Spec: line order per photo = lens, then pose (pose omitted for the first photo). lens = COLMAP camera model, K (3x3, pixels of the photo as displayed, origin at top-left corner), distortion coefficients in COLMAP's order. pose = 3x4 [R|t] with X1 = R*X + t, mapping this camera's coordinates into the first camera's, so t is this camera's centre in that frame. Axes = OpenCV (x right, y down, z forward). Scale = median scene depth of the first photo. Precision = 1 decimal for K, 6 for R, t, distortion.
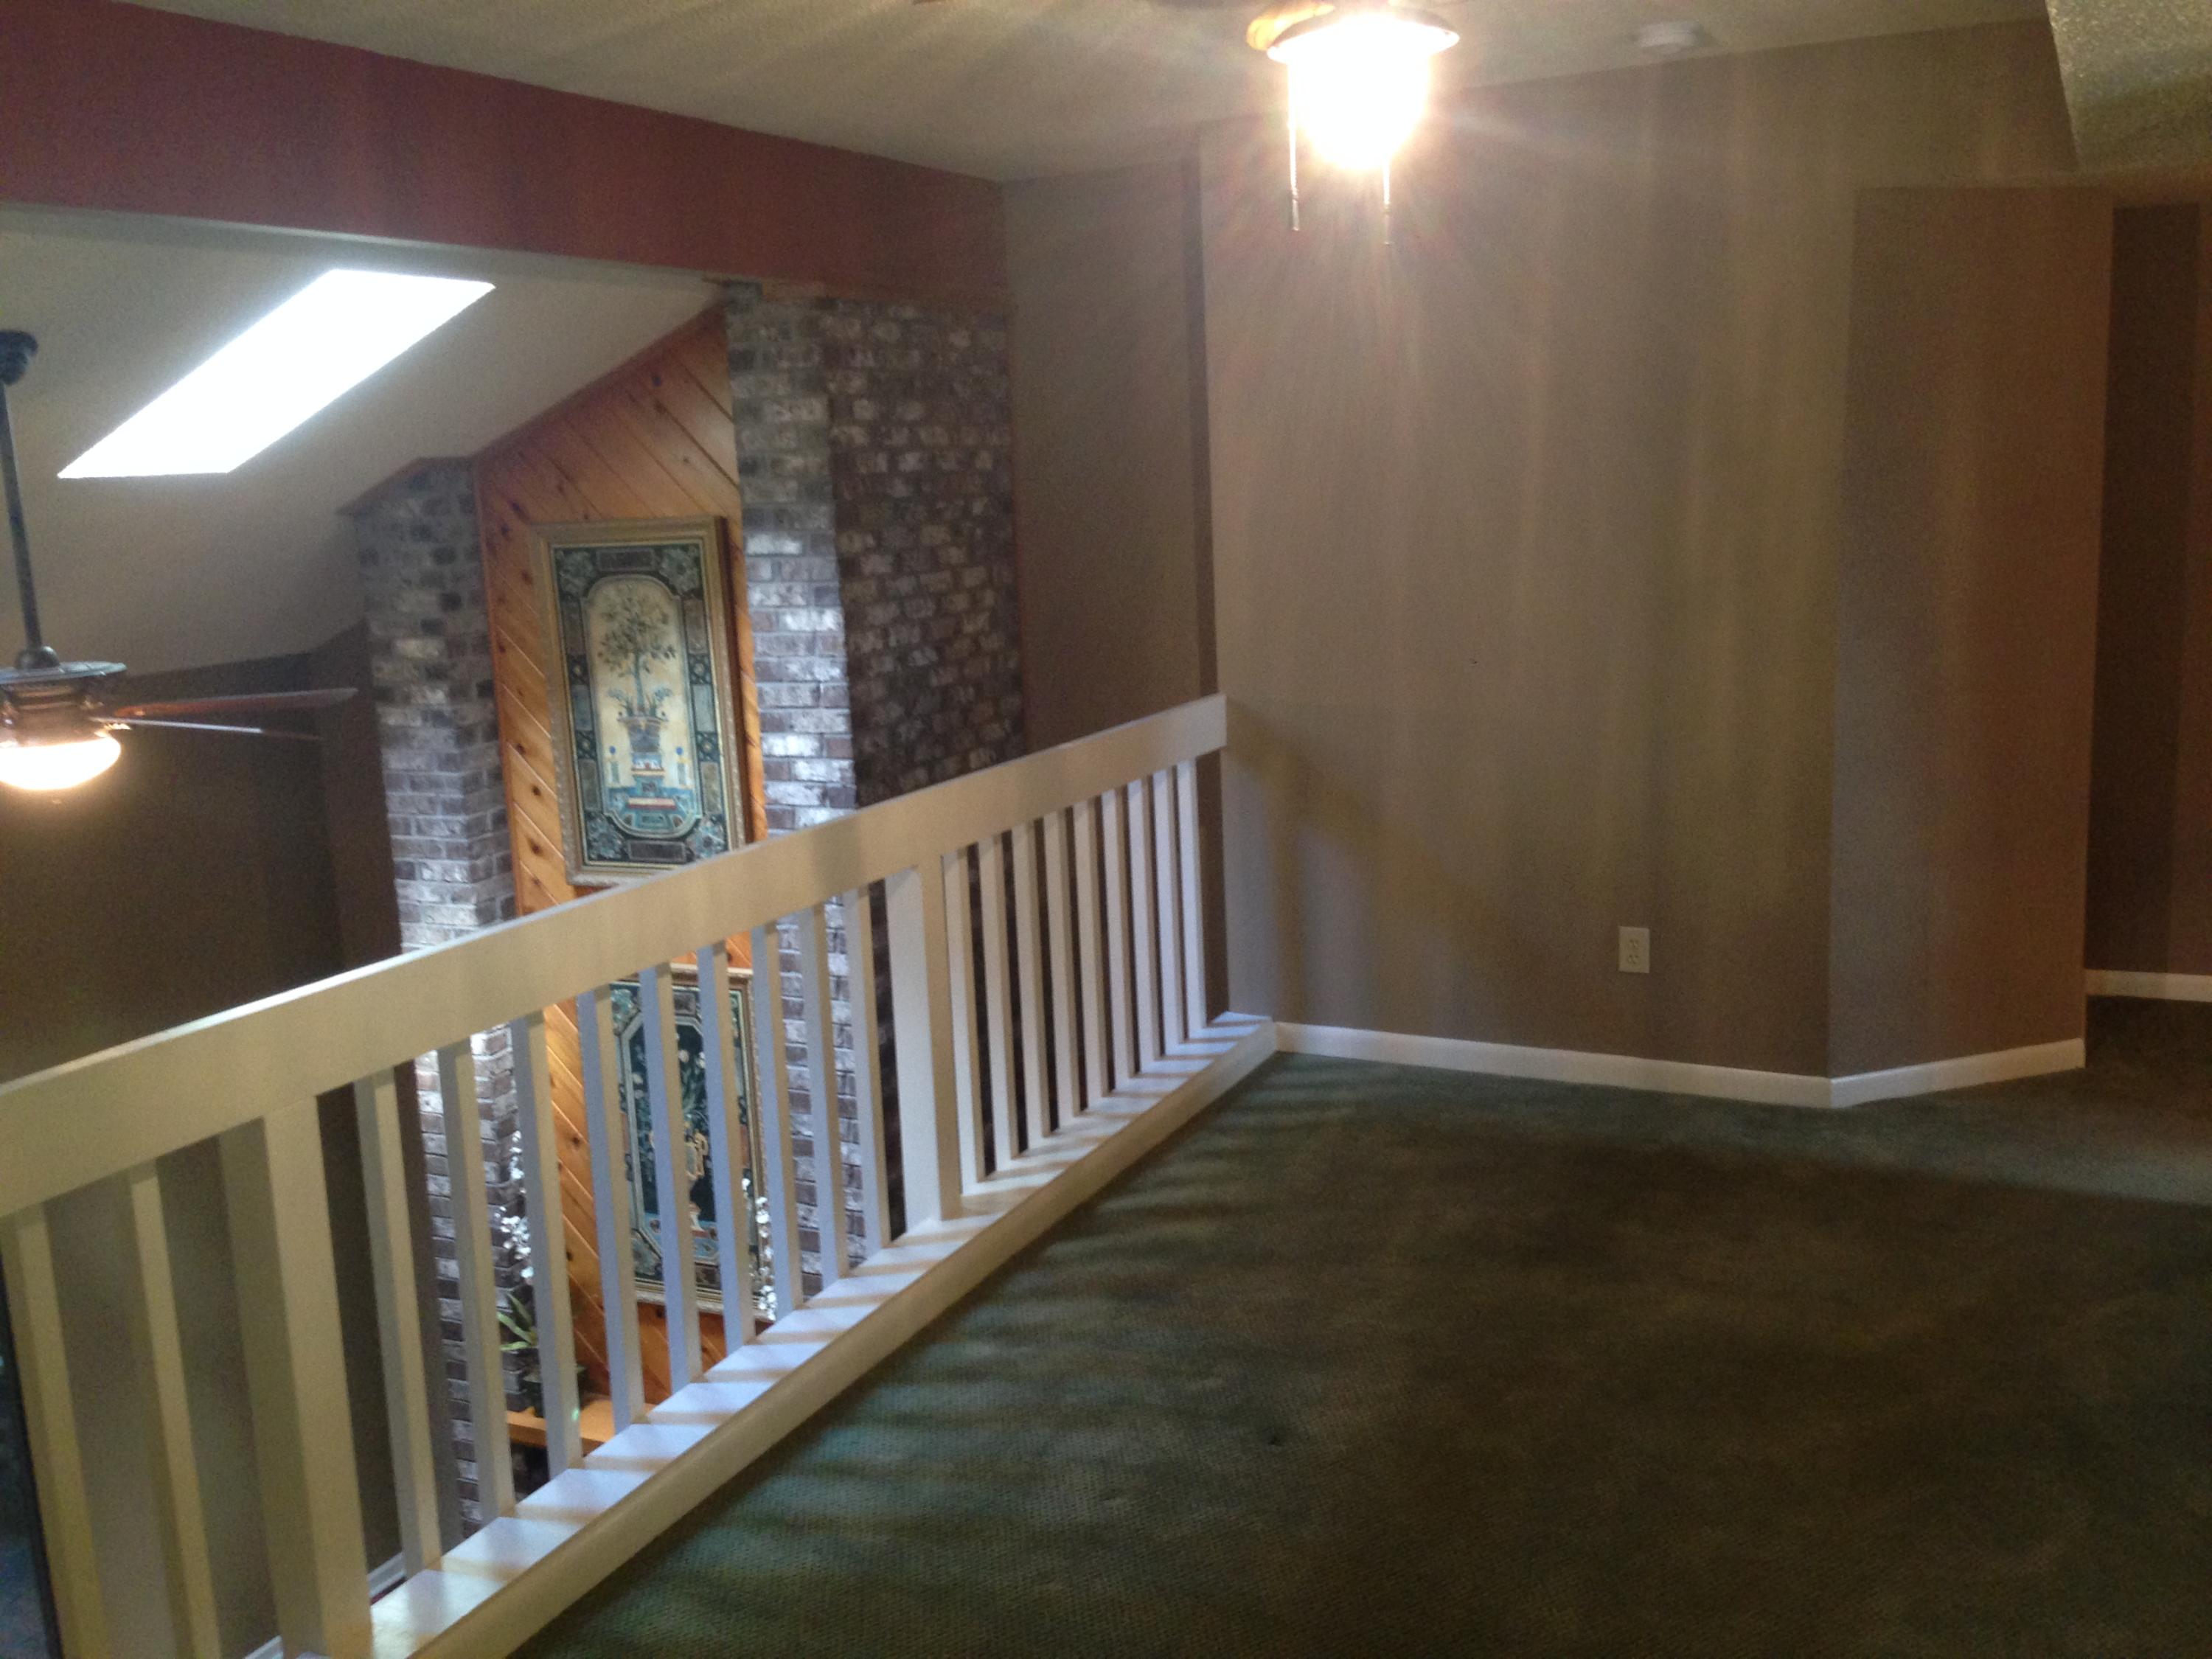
lens RADIAL K [[2073.7, 0, 1120.0], [0, 2073.7, 848.1], [0, 0, 1]] dist [0.094304, 0.000000]
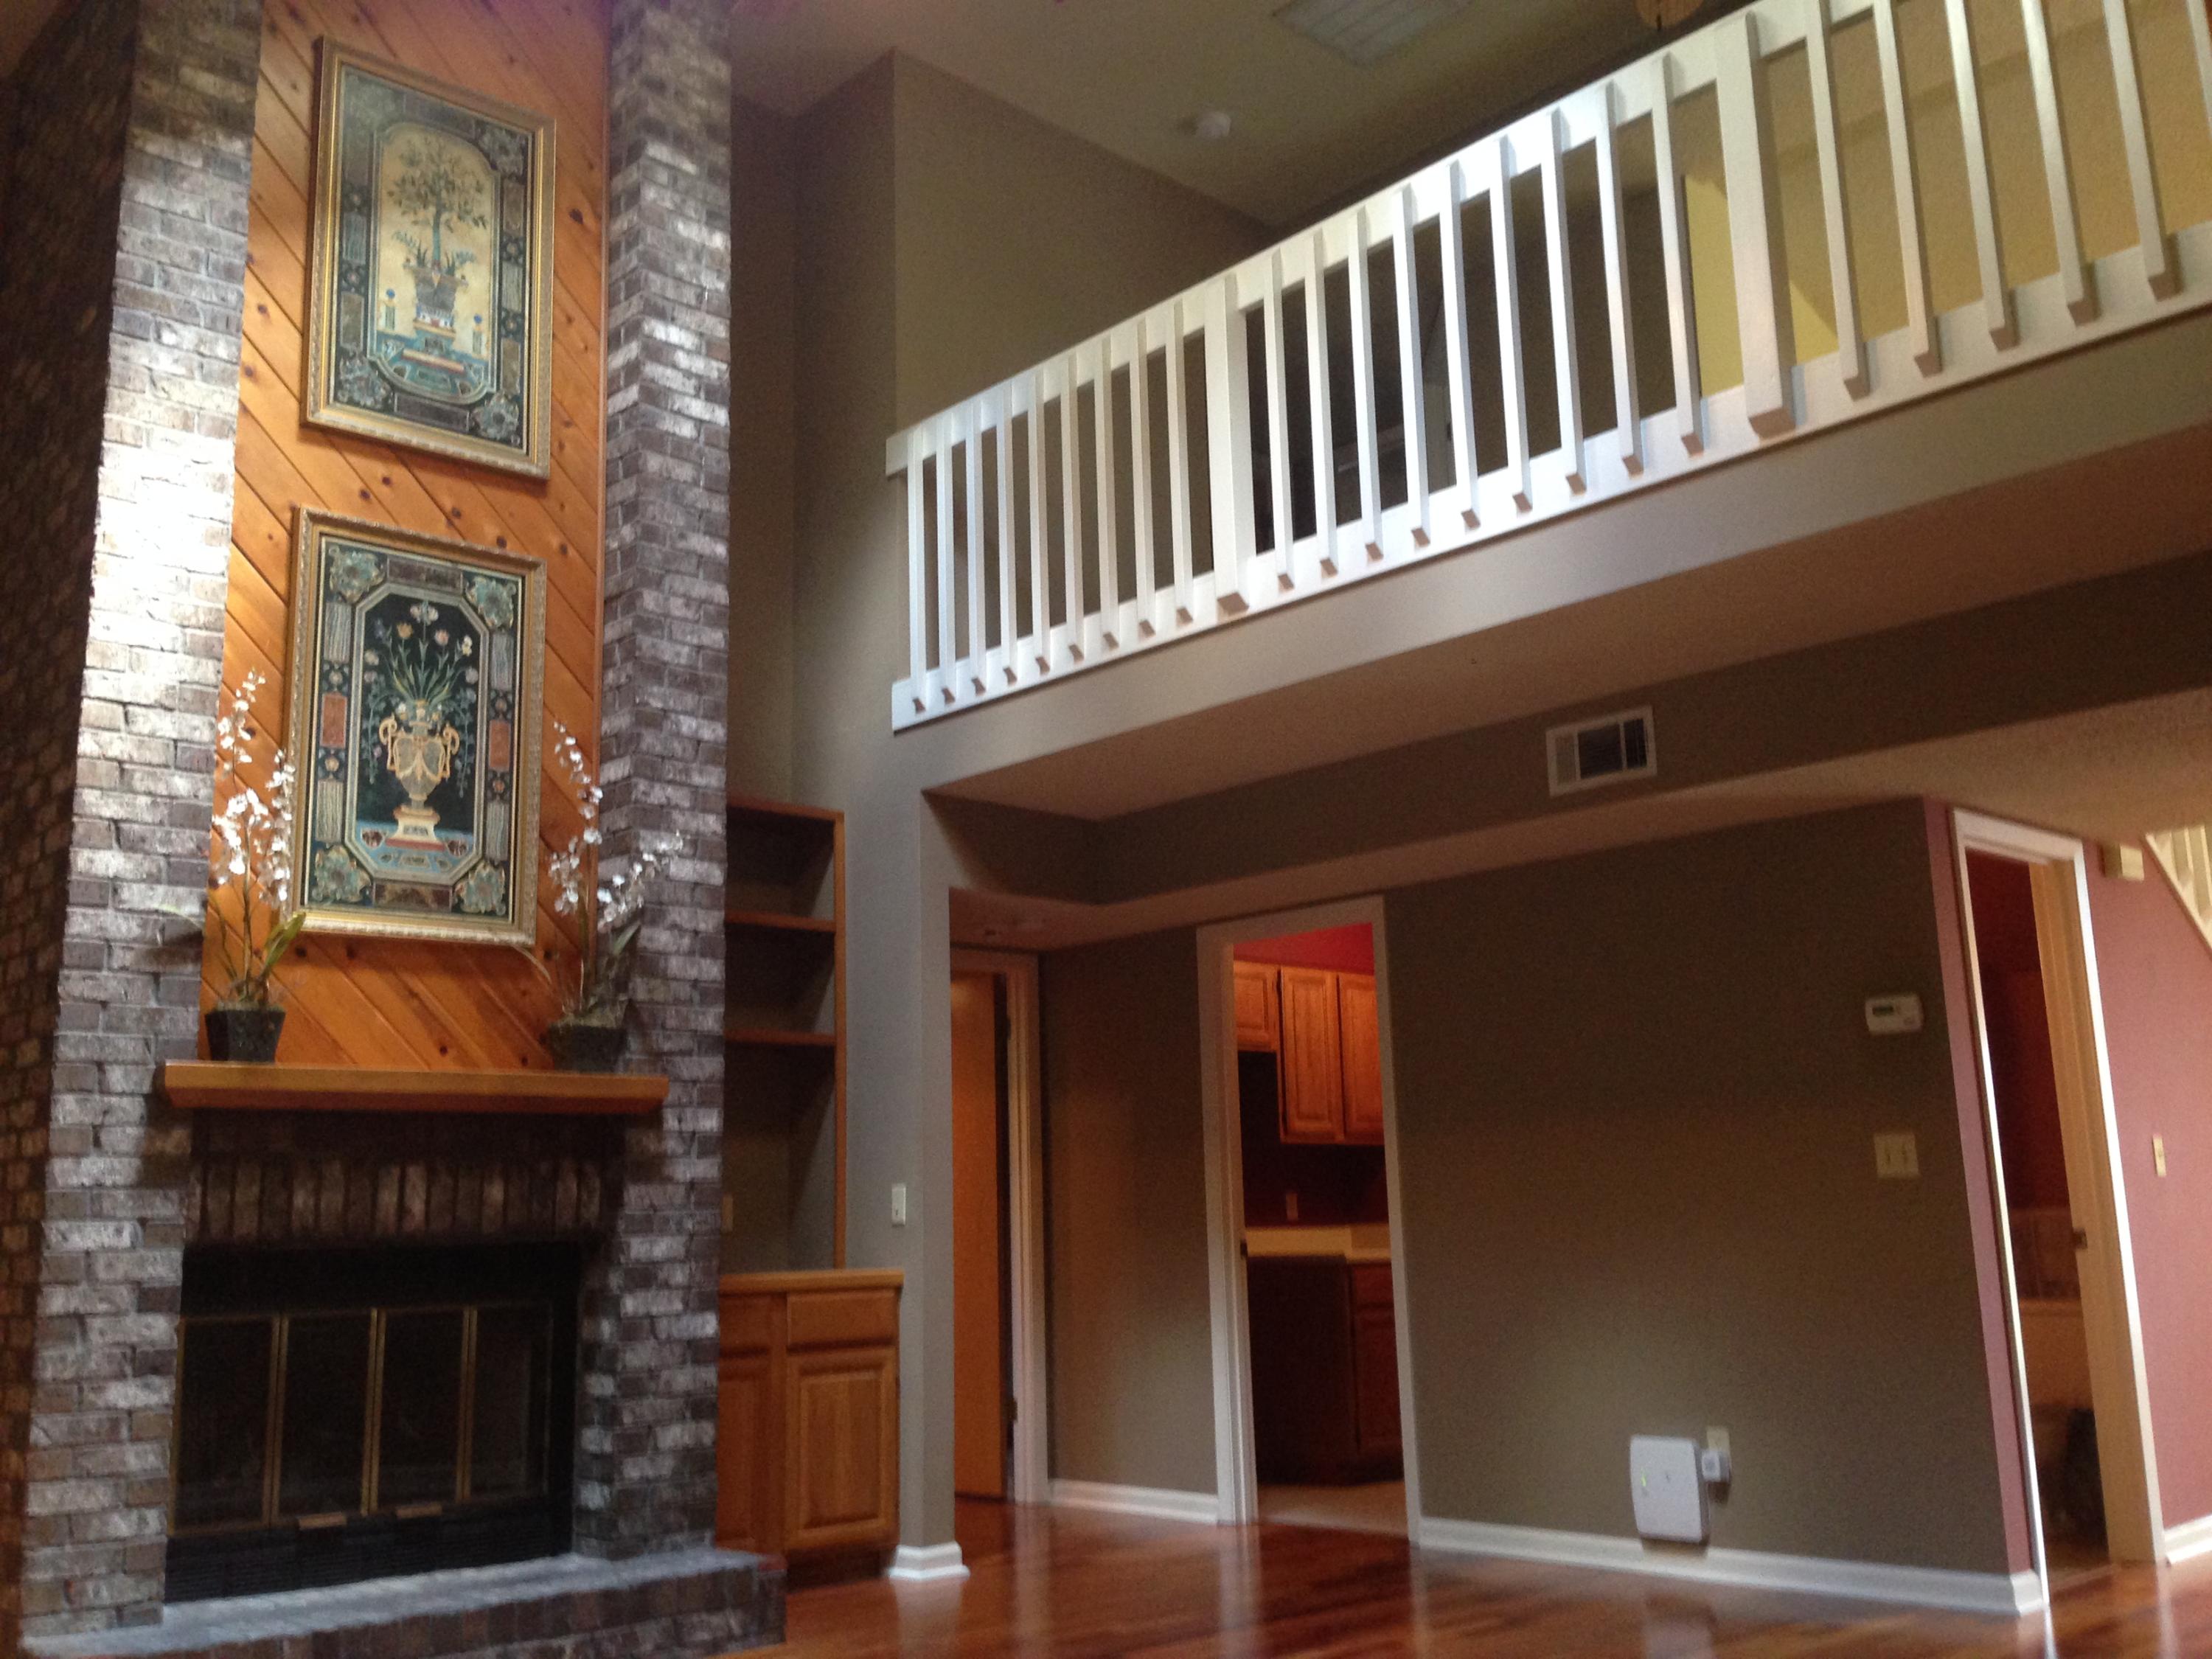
lens RADIAL K [[2073.7, 0, 1113.3], [0, 2073.7, 812.5], [0, 0, 1]] dist [0.094304, 0.000000]
pose [[0.343488, 0.219490, 0.913148, -0.938122], [0.191405, 0.935538, -0.296871, 0.504273], [-0.919446, 0.276752, 0.279335, 0.526510]]
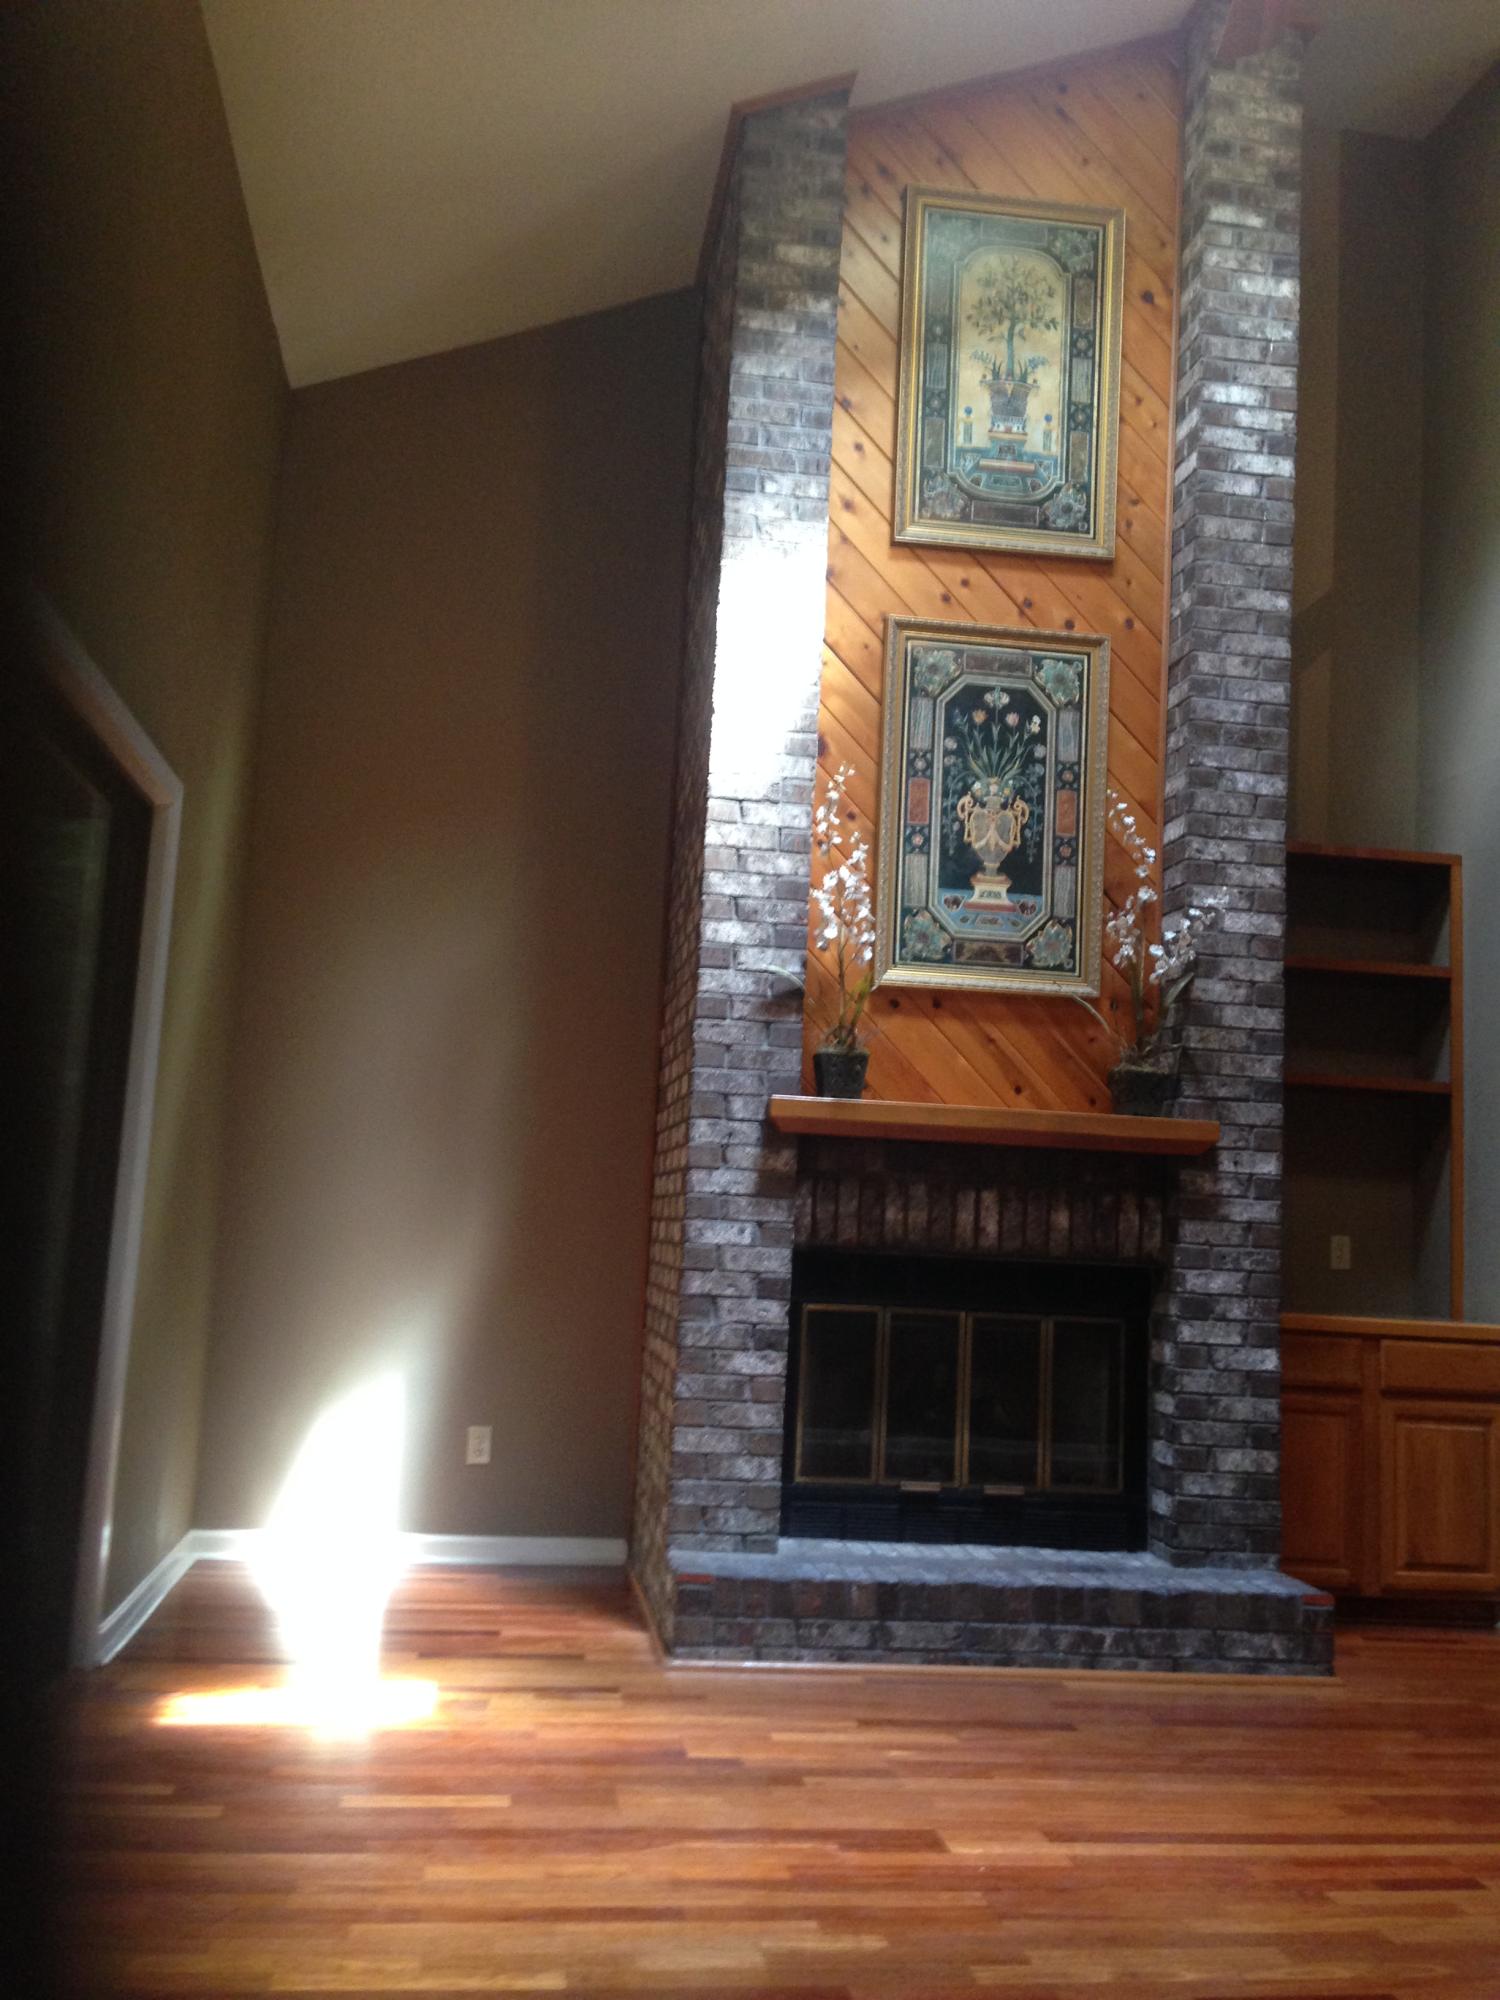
lens RADIAL K [[1874.9, 0, 803.6], [0, 1874.9, 993.0], [0, 0, 1]] dist [0.094304, 0.000000]
pose [[0.805558, 0.151664, 0.572778, -0.800755], [0.035656, 0.952526, -0.302363, 0.501864], [-0.591443, 0.263993, 0.761907, 0.432901]]
